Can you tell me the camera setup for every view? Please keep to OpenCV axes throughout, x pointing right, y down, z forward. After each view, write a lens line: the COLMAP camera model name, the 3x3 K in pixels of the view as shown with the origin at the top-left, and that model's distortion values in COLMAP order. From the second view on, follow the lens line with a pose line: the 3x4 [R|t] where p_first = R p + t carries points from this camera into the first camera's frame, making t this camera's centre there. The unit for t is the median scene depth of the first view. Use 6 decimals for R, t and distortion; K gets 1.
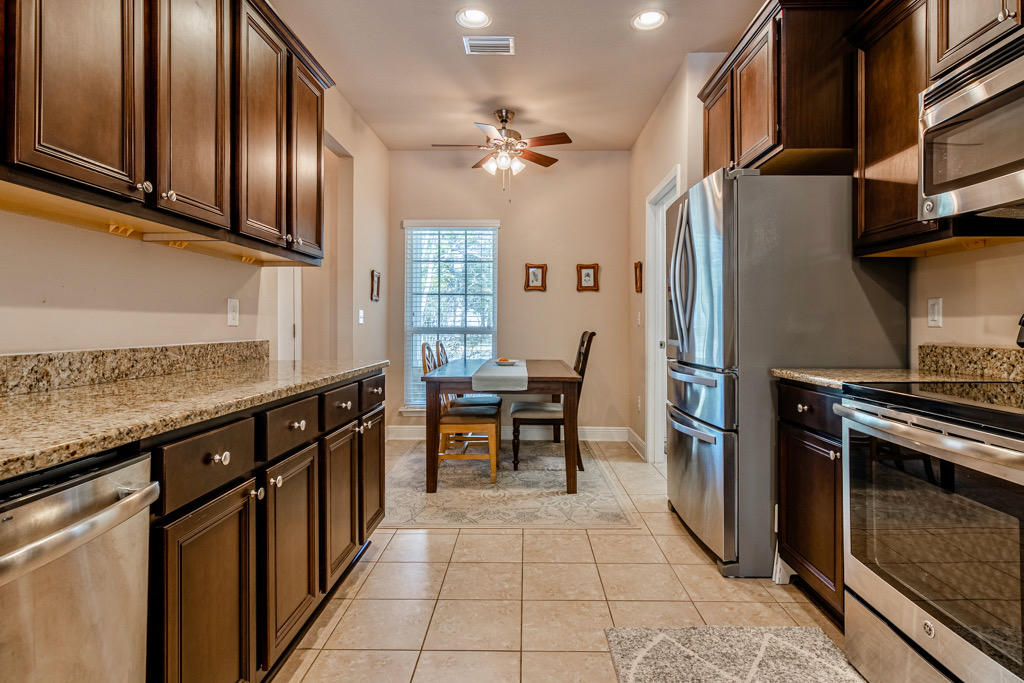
lens RADIAL K [[527.9, 0, 515.2], [0, 527.9, 319.3], [0, 0, 1]] dist [-0.002004, -0.000312]
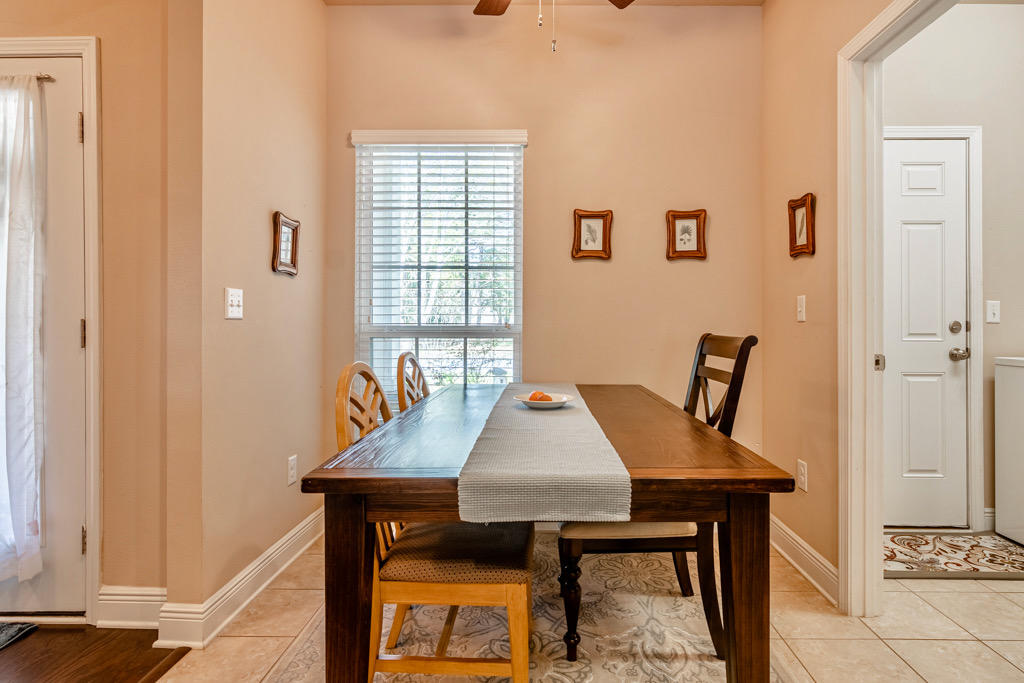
lens RADIAL K [[527.9, 0, 515.2], [0, 527.9, 319.3], [0, 0, 1]] dist [-0.002004, -0.000312]
pose [[0.999507, -0.001597, -0.031369, -0.024505], [0.001760, 0.999985, 0.005193, 0.005850], [0.031361, -0.005246, 0.999494, 0.447288]]
